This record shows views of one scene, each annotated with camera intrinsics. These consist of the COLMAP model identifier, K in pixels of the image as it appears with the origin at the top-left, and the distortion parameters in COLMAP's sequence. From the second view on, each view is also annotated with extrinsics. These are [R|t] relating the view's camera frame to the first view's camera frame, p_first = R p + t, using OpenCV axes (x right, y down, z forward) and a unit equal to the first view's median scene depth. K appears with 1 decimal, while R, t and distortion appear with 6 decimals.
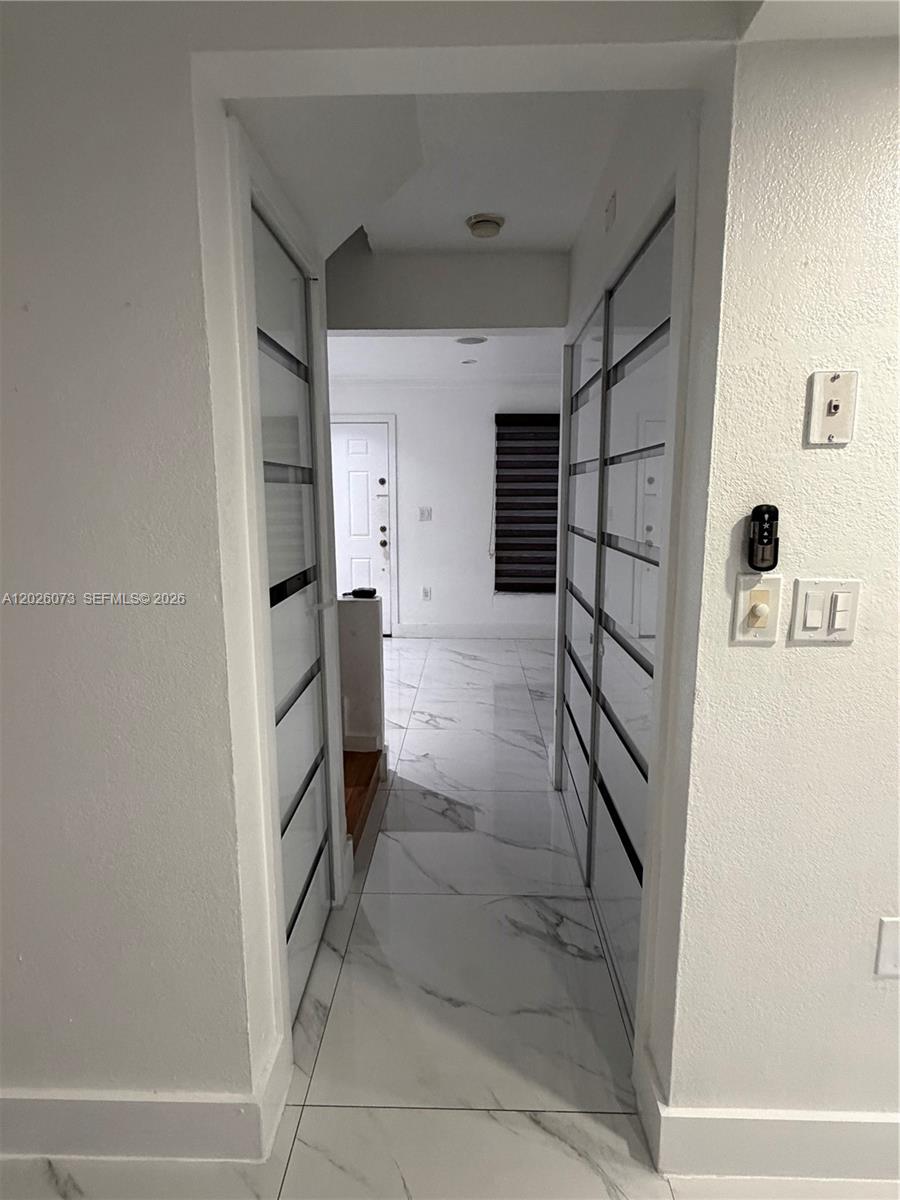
lens RADIAL K [[644.2, 0, 451.2], [0, 644.2, 599.7], [0, 0, 1]] dist [0.003996, -0.001776]
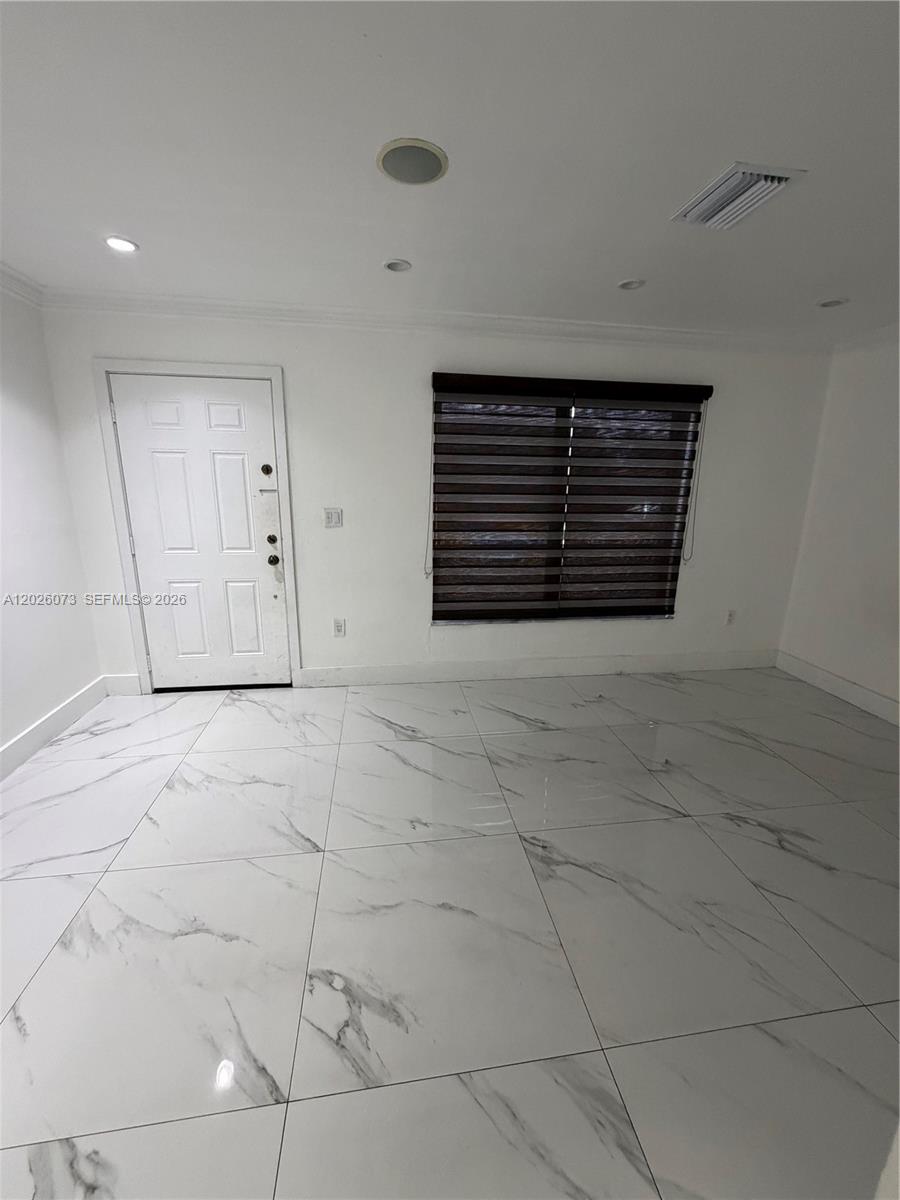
lens RADIAL K [[479.9, 0, 447.3], [0, 479.9, 599.2], [0, 0, 1]] dist [-0.000630, -0.000051]
pose [[0.985353, -0.026915, 0.168390, -0.008538], [0.013757, 0.996794, 0.078824, -0.083748], [-0.169972, -0.075353, 0.982564, 0.455906]]
